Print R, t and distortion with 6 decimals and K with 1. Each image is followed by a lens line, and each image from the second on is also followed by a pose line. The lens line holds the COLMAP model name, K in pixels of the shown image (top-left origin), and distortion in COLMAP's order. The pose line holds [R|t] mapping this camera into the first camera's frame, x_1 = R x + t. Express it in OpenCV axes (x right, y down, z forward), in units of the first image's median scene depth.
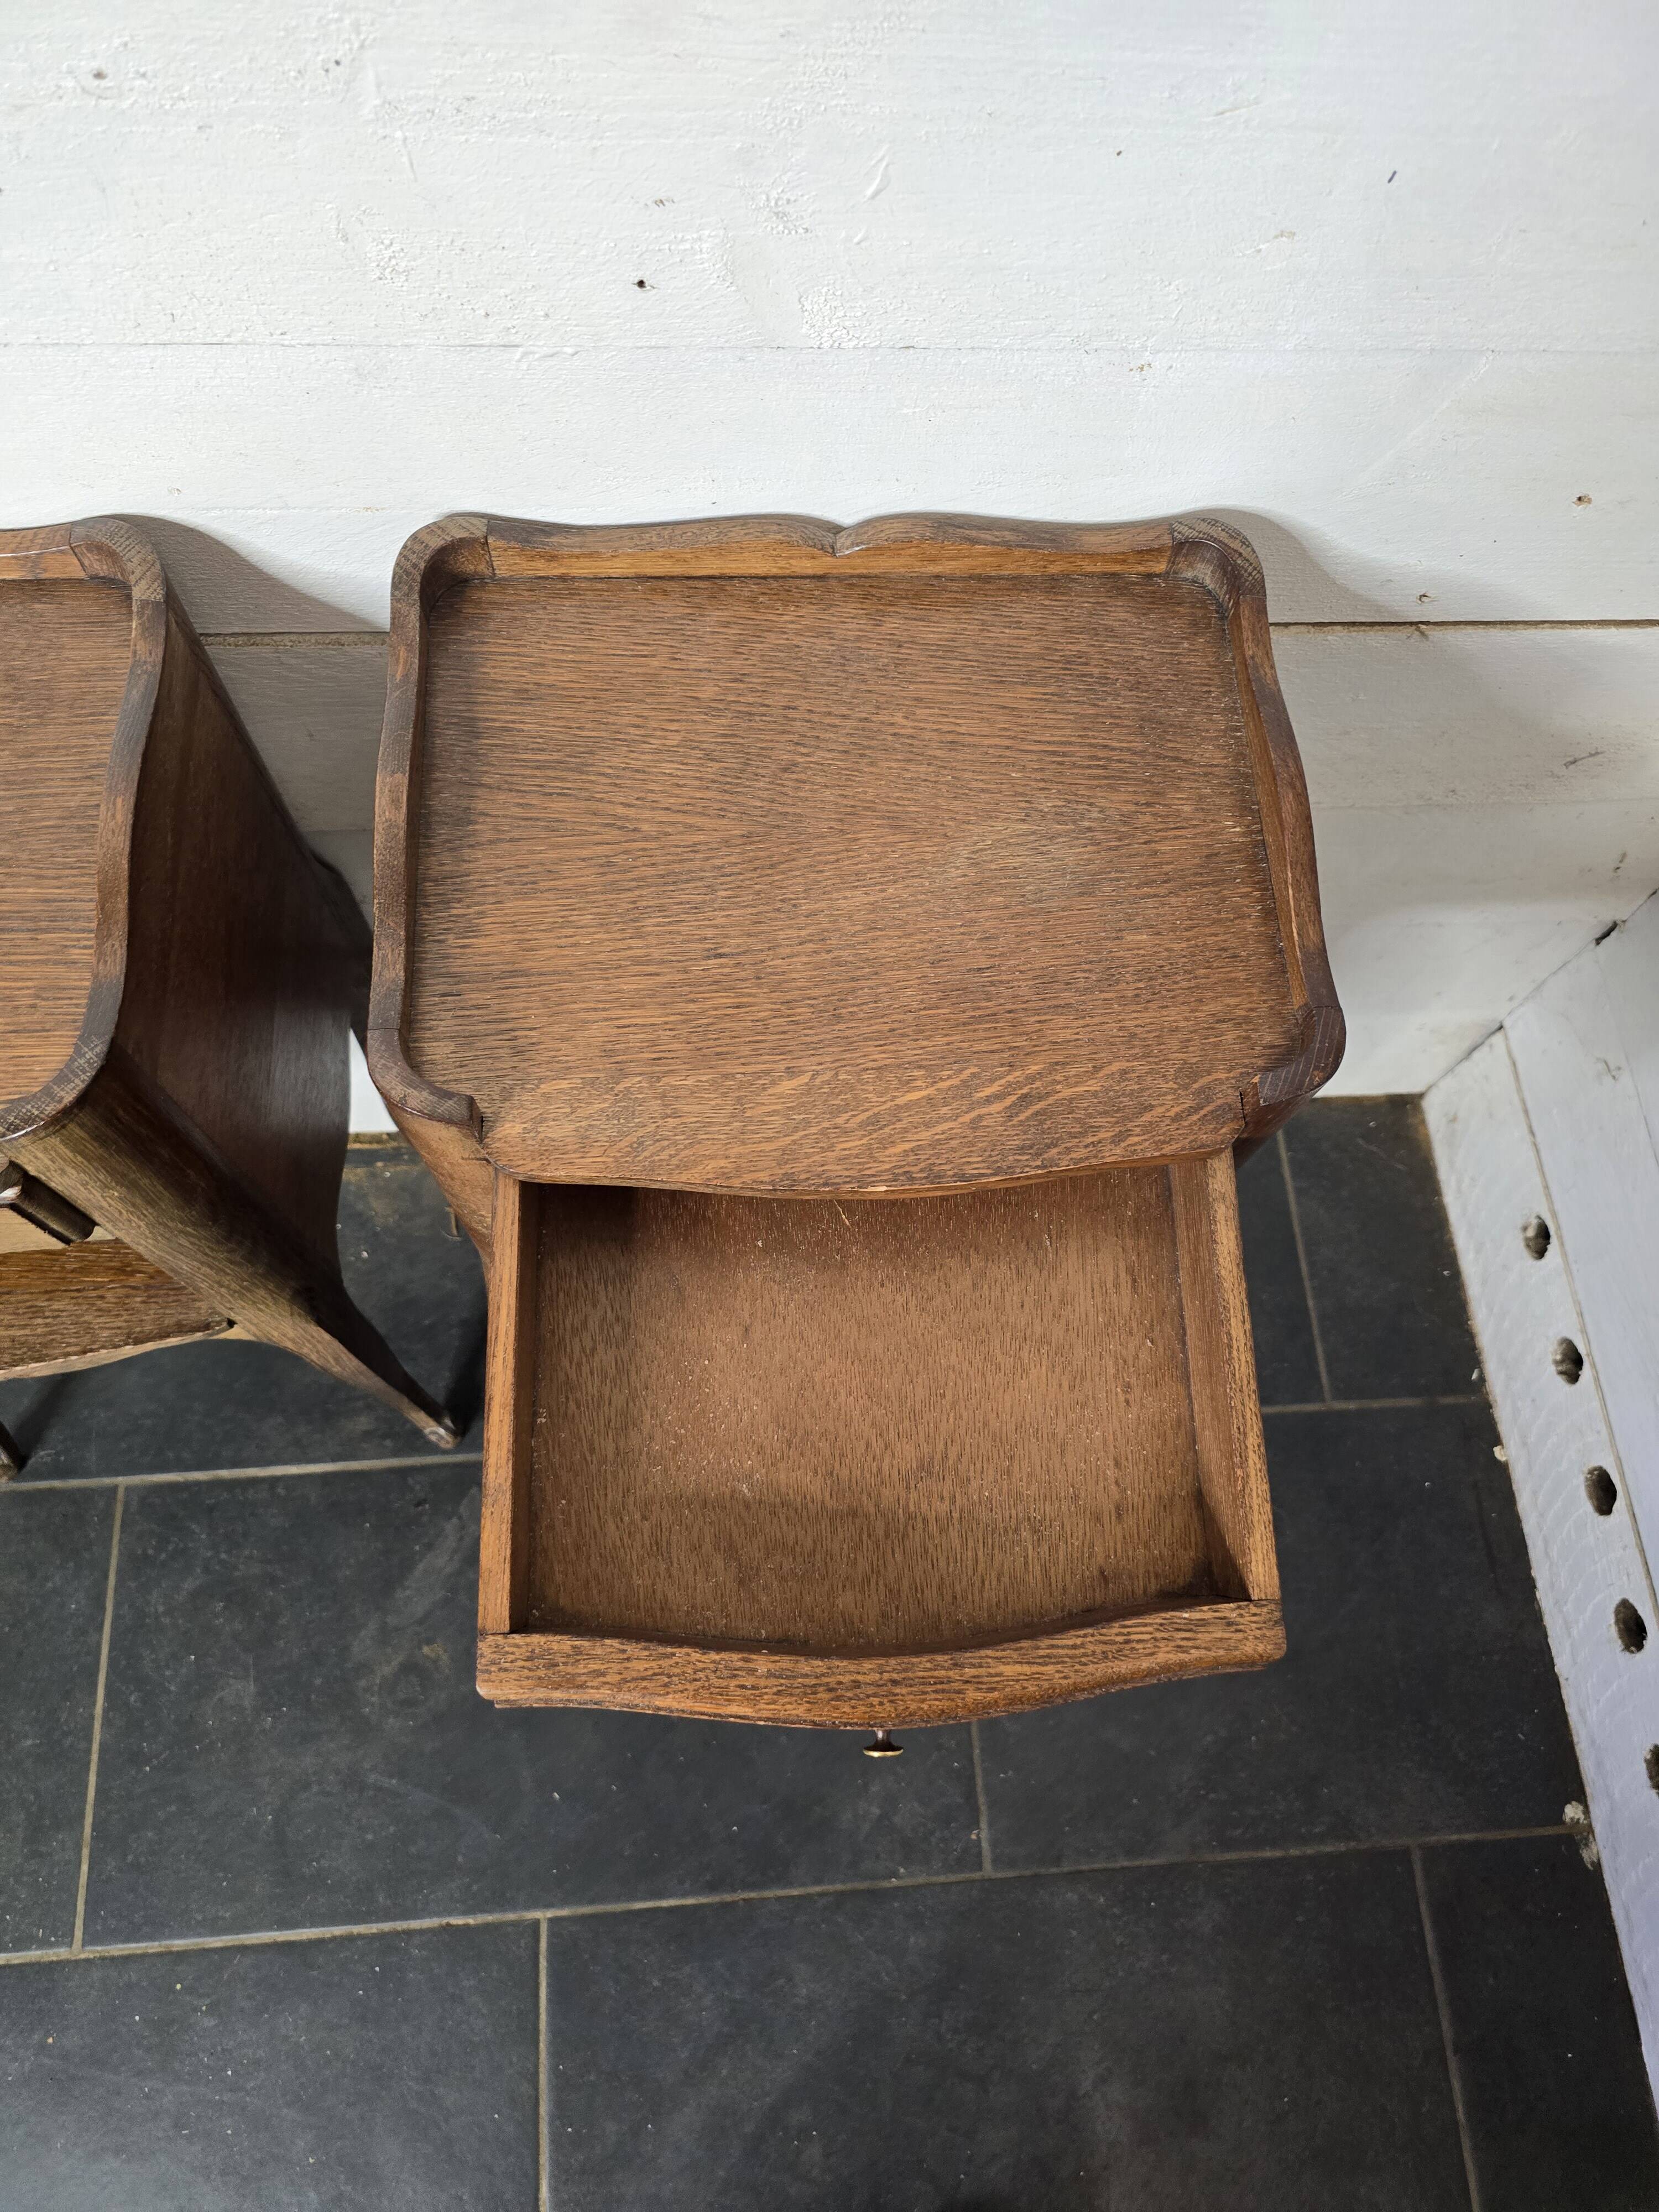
lens RADIAL K [[1513.1, 0, 842.7], [0, 1513.1, 1110.8], [0, 0, 1]] dist [0.058976, -0.065564]
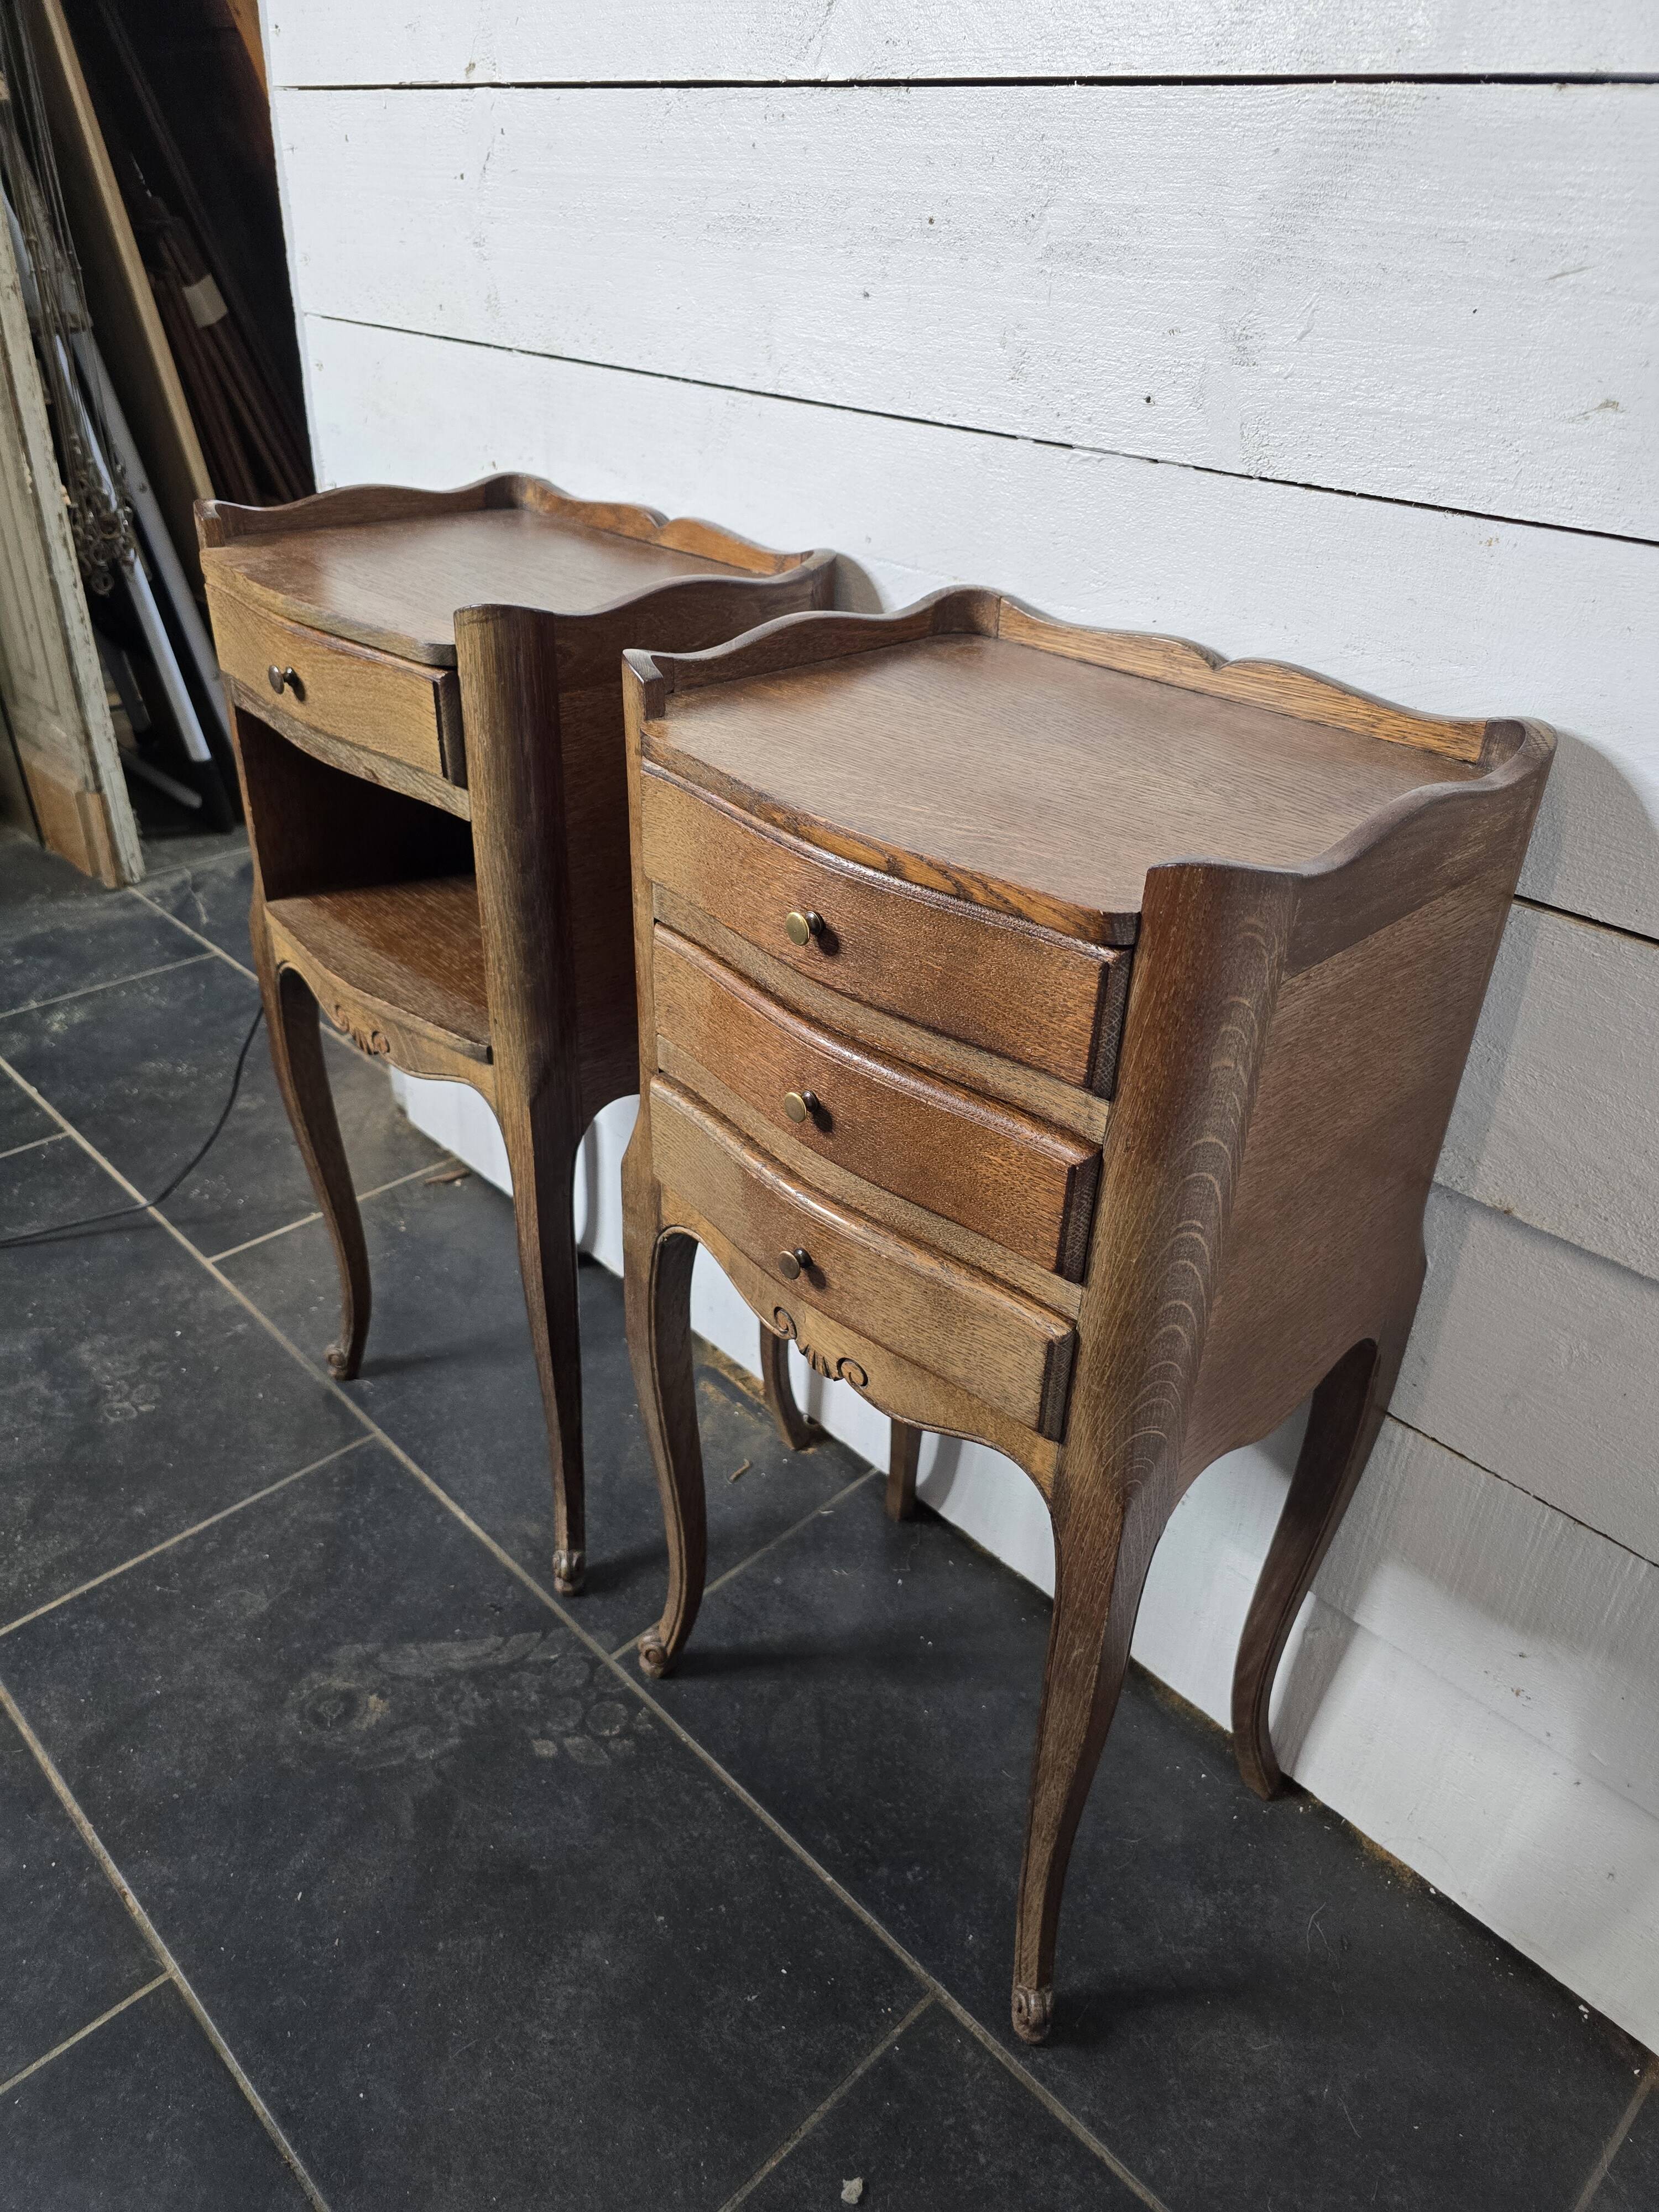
lens RADIAL K [[1508.5, 0, 826.7], [0, 1508.5, 1108.4], [0, 0, 1]] dist [0.050247, -0.050825]
pose [[0.651561, 0.360856, -0.667271, 0.422660], [-0.708263, 0.604443, -0.364709, 0.292581], [0.271720, 0.710233, 0.649413, 0.223410]]
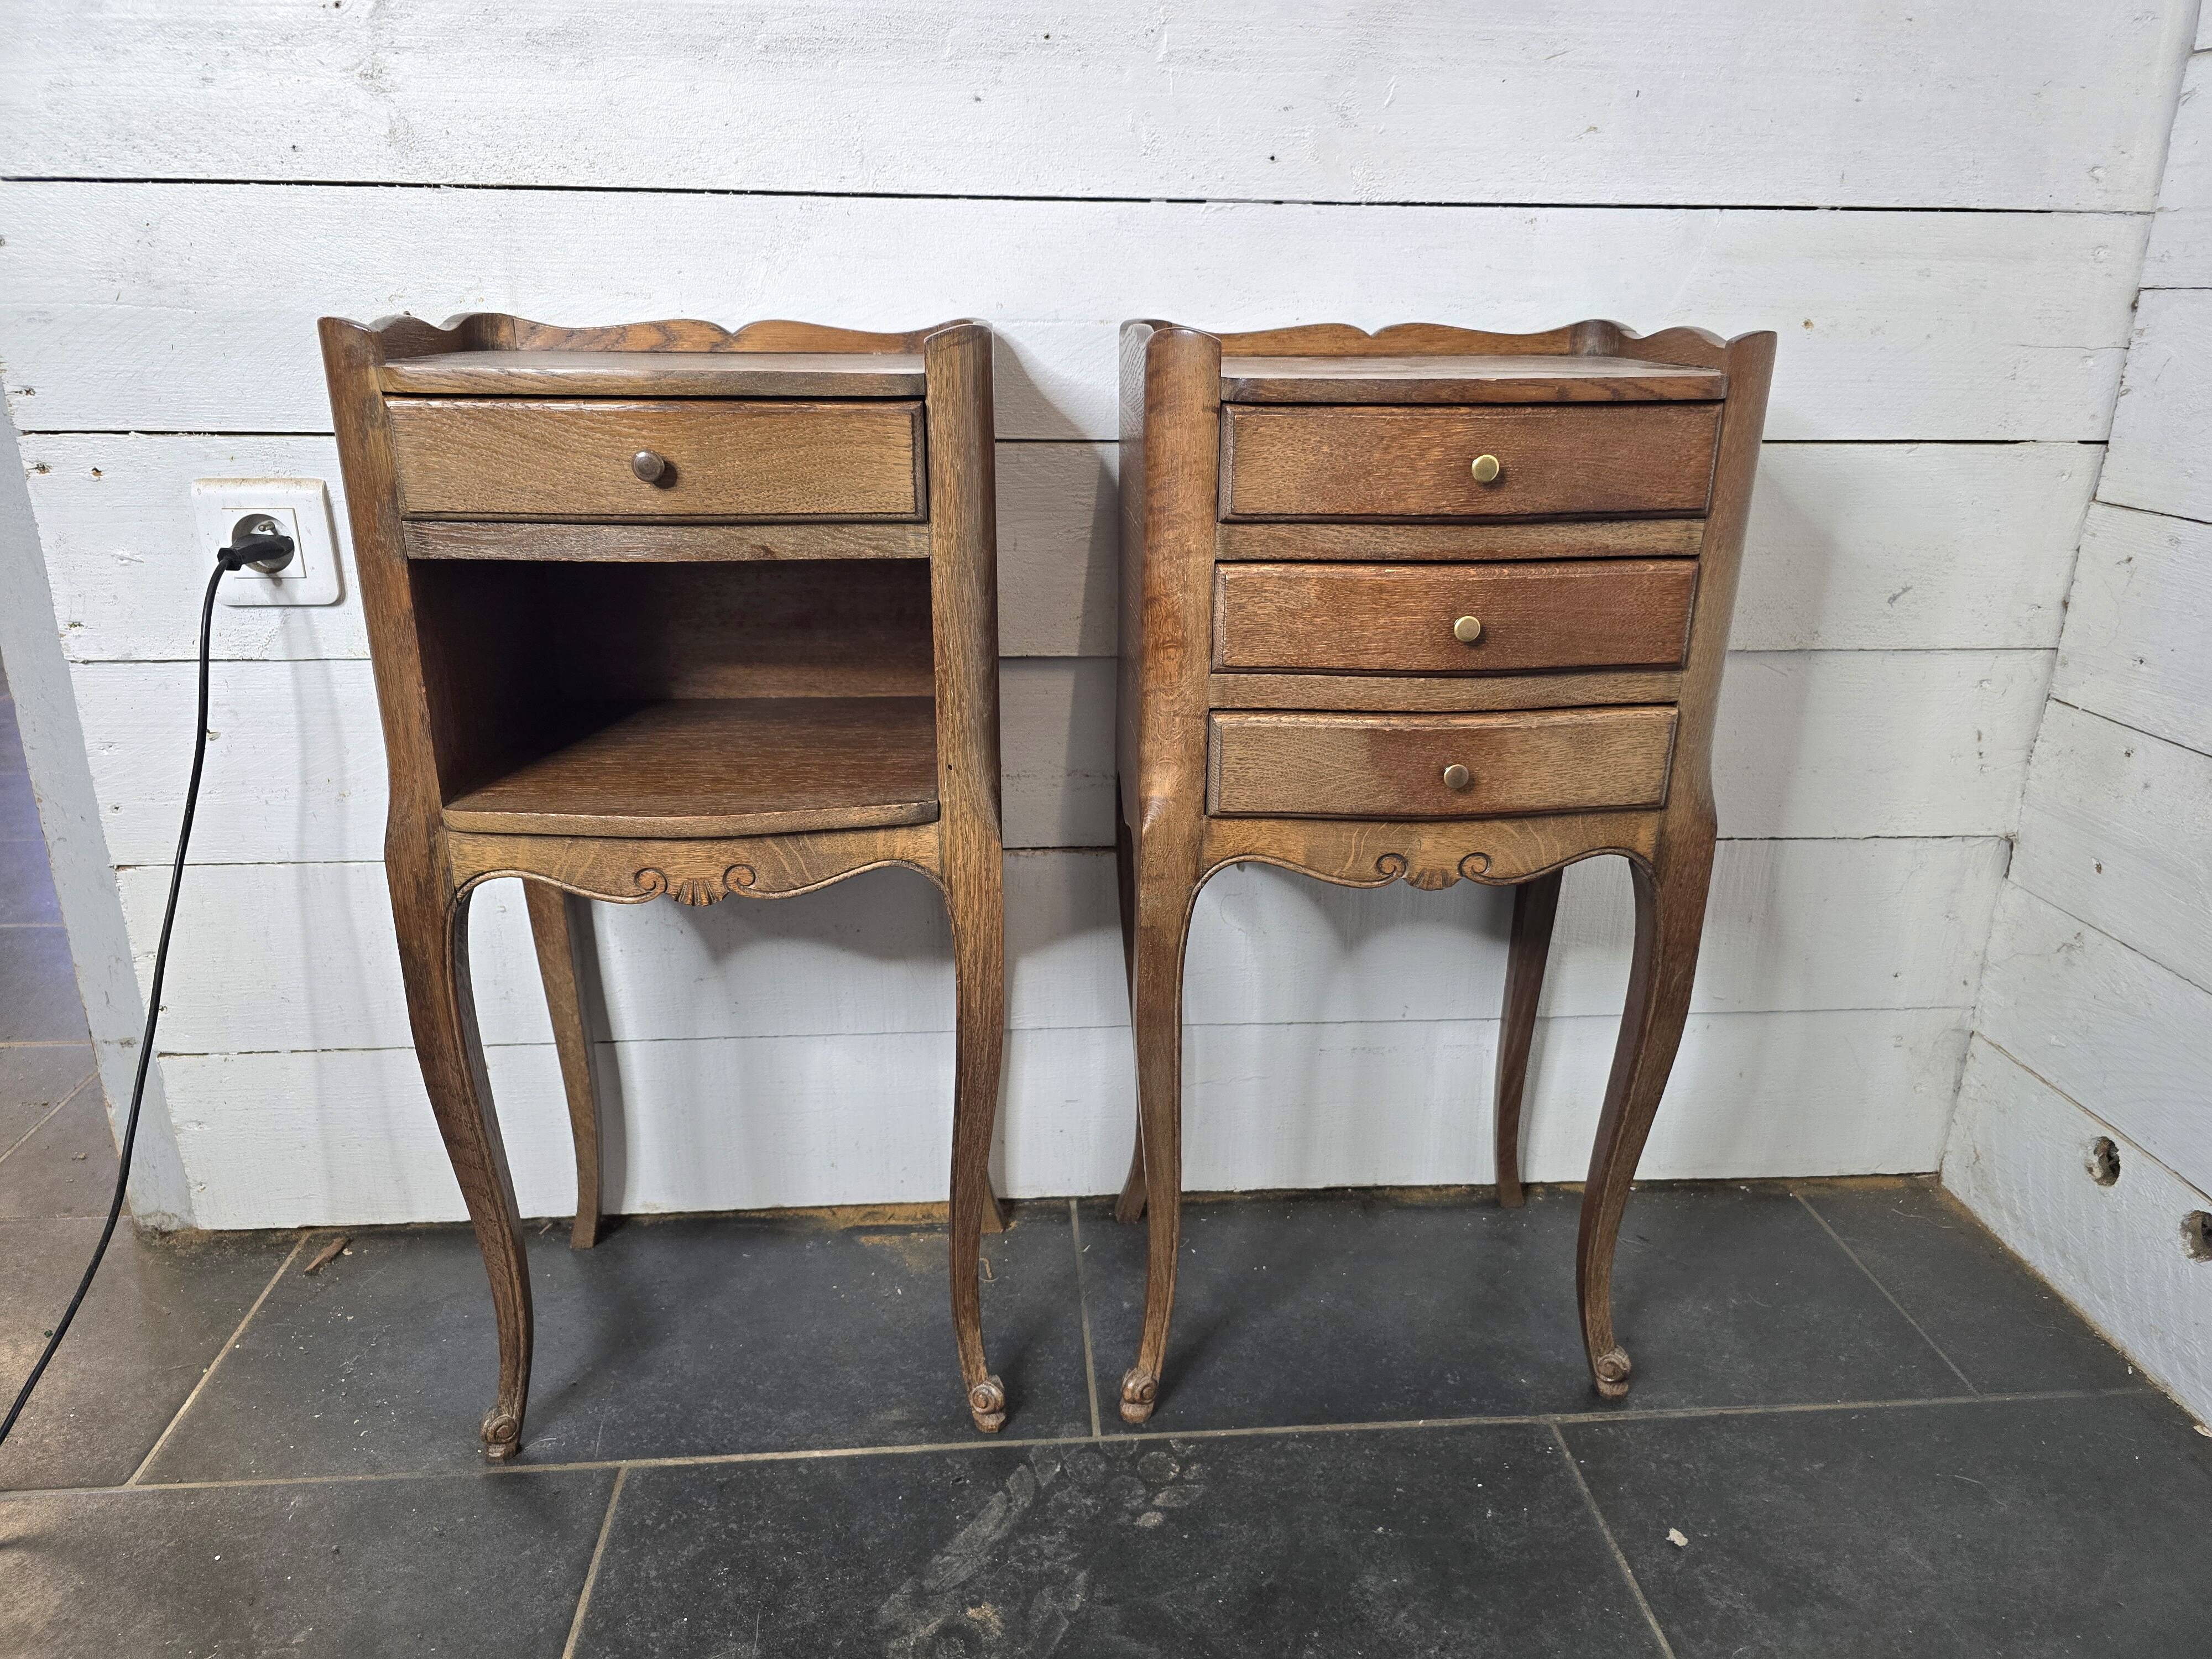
lens RADIAL K [[1501.6, 0, 1099.2], [0, 1501.6, 827.8], [0, 0, 1]] dist [0.049931, -0.048922]
pose [[0.998533, -0.052920, -0.011476, -0.184155], [0.025516, 0.646765, -0.762262, 0.731630], [0.047762, 0.760851, 0.647167, 0.185255]]
